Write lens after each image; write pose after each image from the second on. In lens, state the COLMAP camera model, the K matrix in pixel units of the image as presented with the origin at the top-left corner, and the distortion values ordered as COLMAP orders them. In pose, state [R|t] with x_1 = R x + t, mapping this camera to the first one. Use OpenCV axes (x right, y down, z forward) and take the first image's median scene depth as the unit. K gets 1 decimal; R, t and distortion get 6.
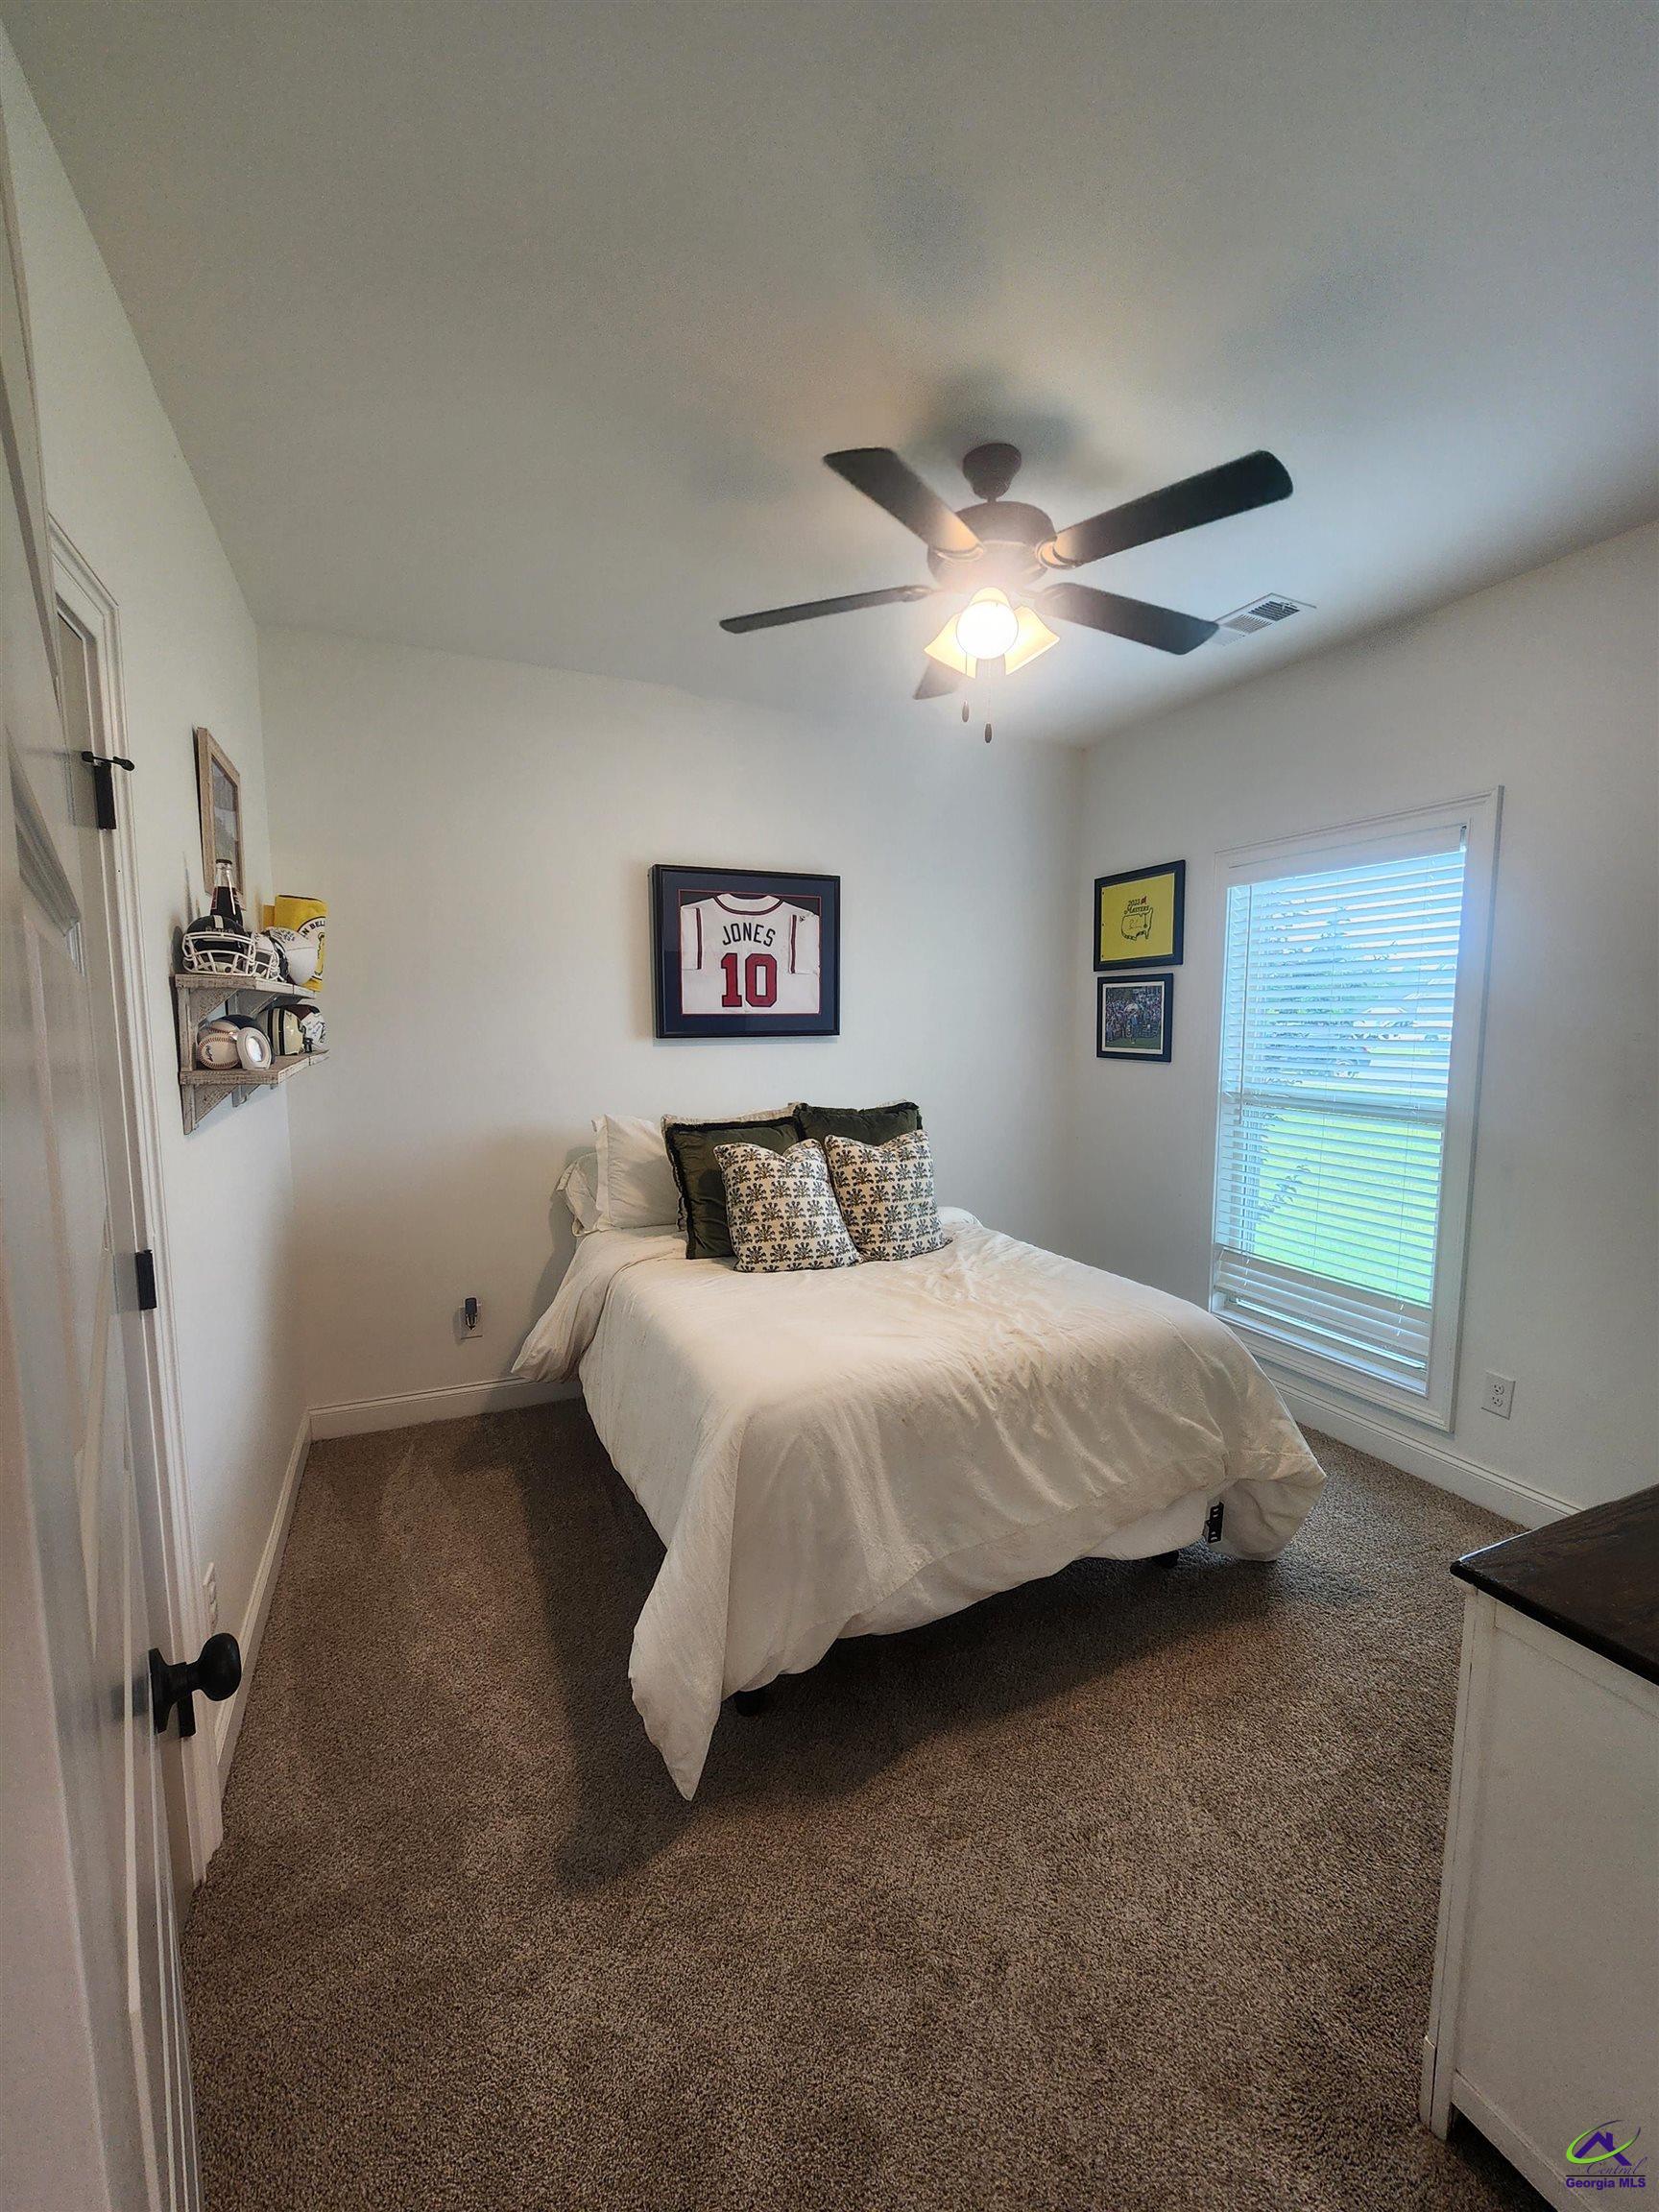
lens RADIAL K [[905.8, 0, 830.5], [0, 905.8, 1104.4], [0, 0, 1]] dist [0.000229, -0.000246]
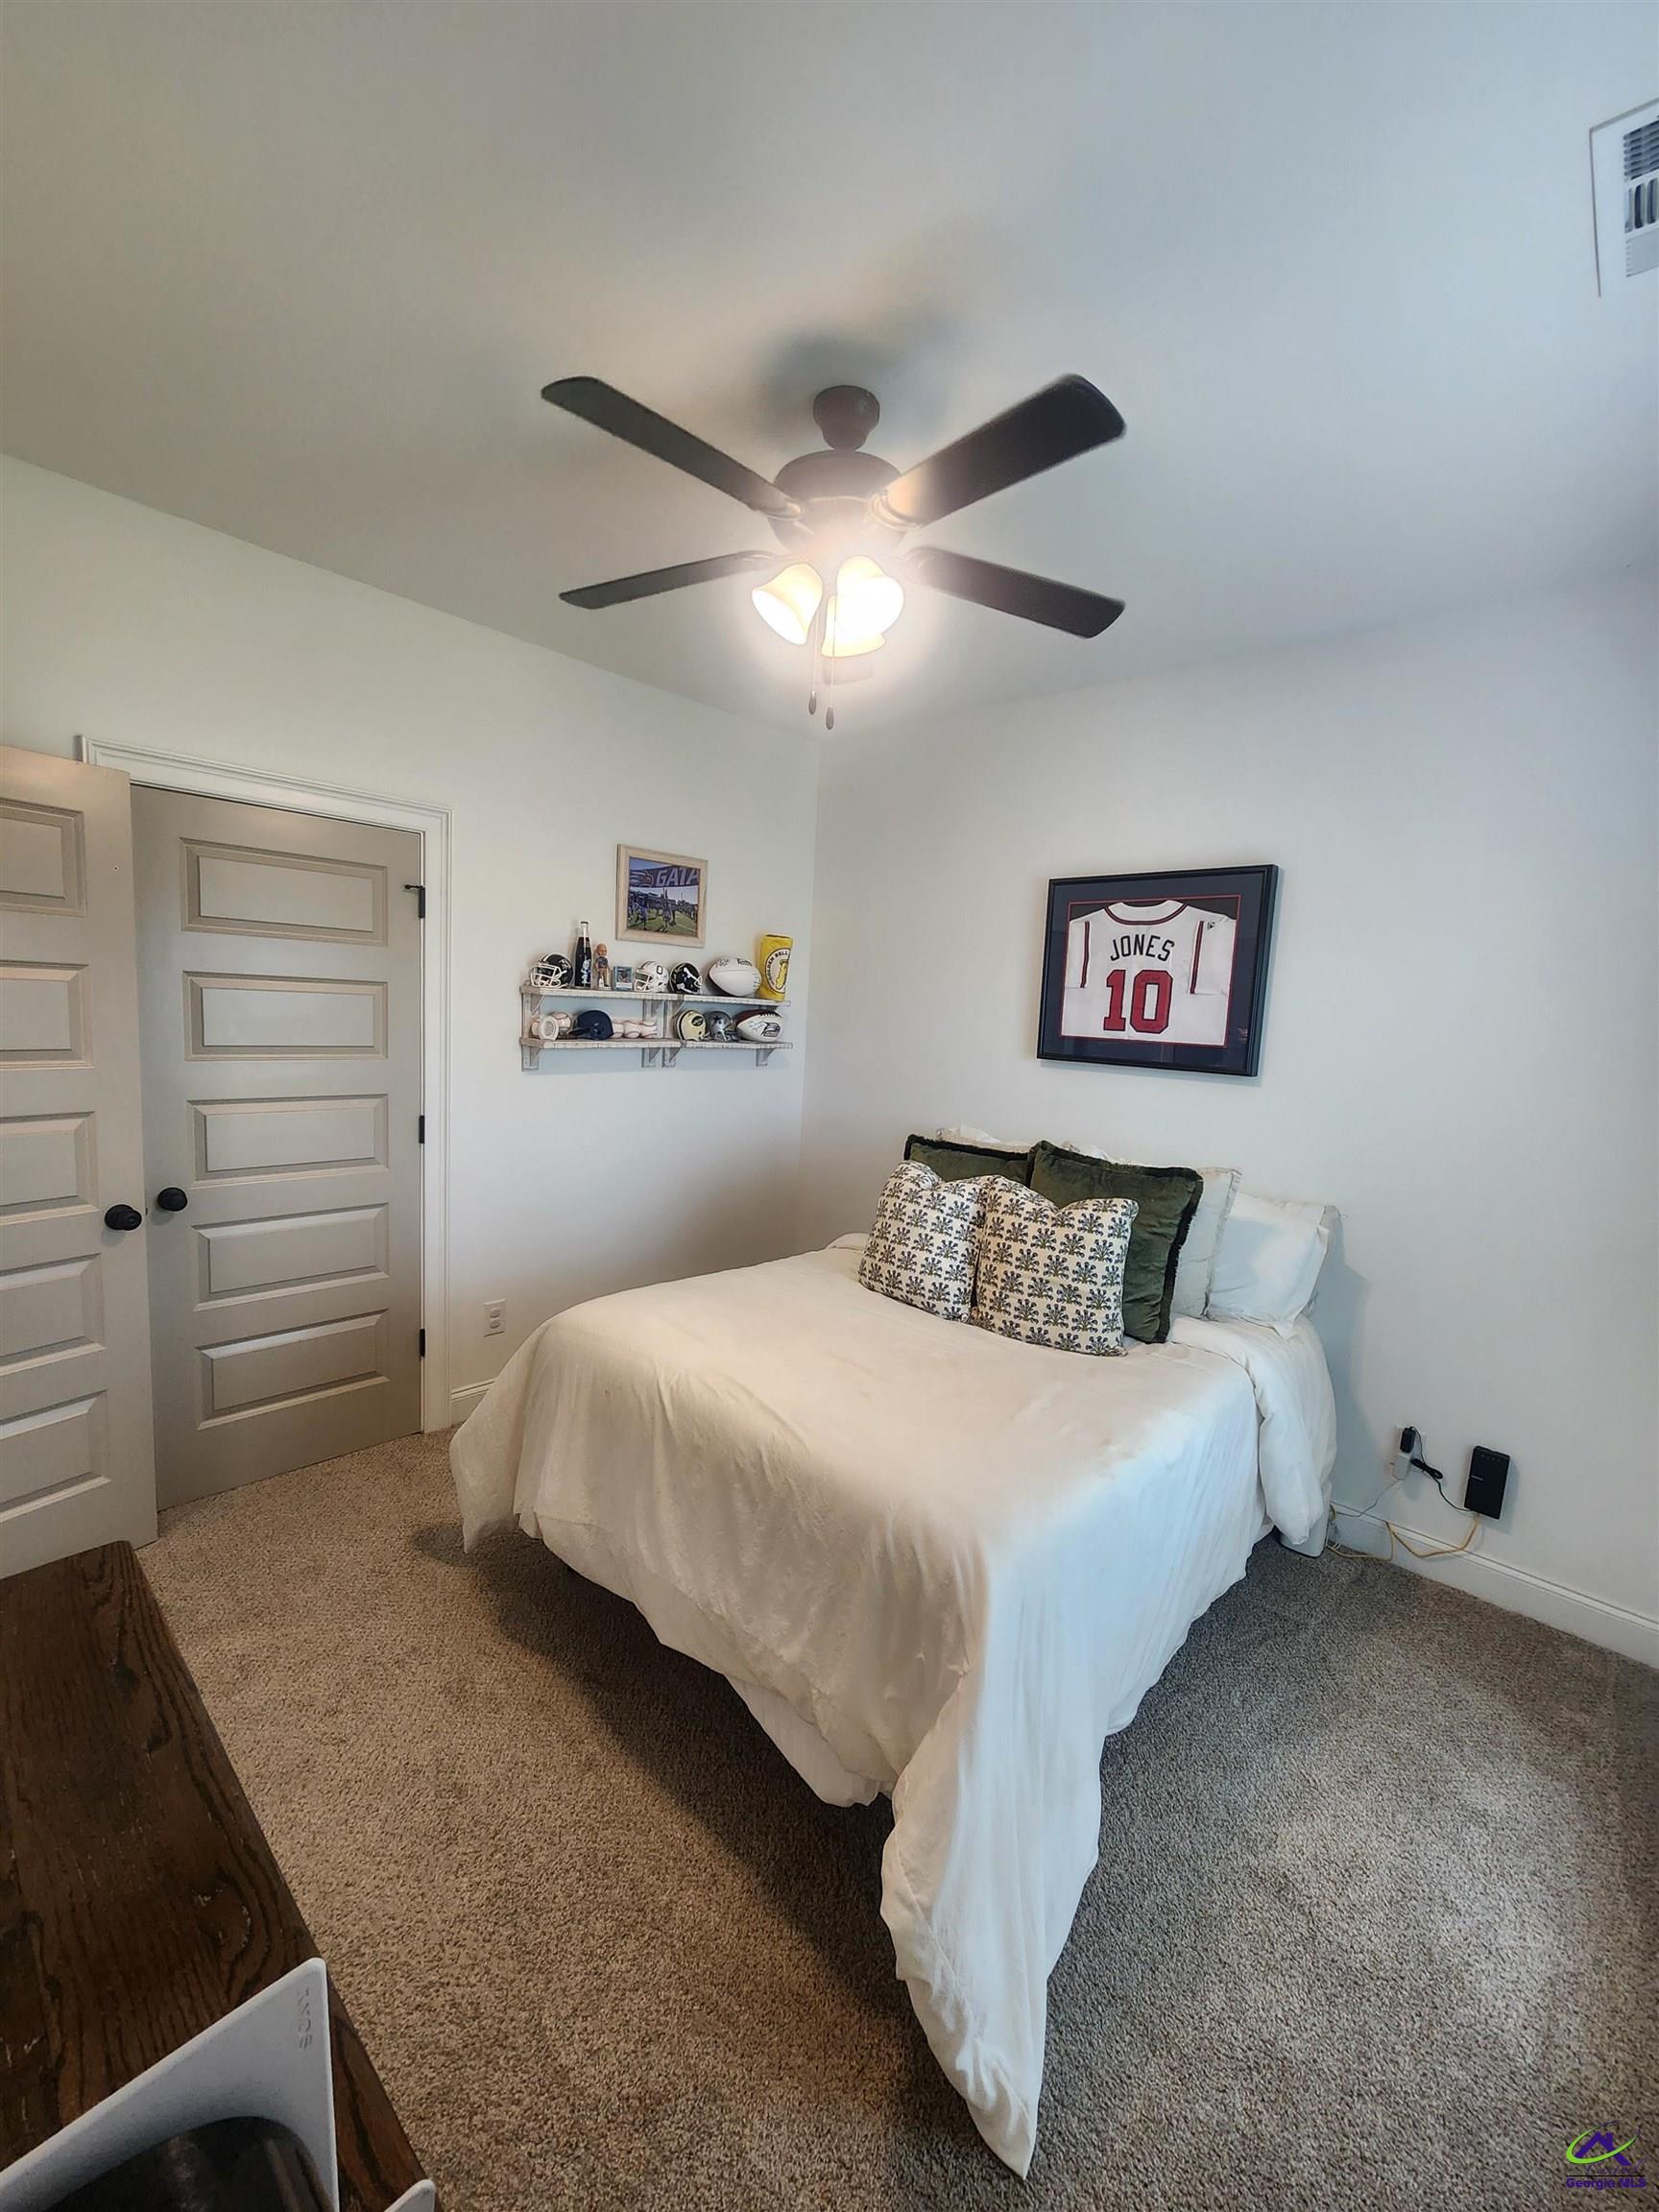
lens RADIAL K [[905.8, 0, 826.5], [0, 905.8, 1109.6], [0, 0, 1]] dist [0.000229, -0.000246]
pose [[0.373365, 0.128130, -0.918793, 0.607114], [-0.144782, 0.986328, 0.078713, -0.061126], [0.916317, 0.103636, 0.386811, 0.412911]]
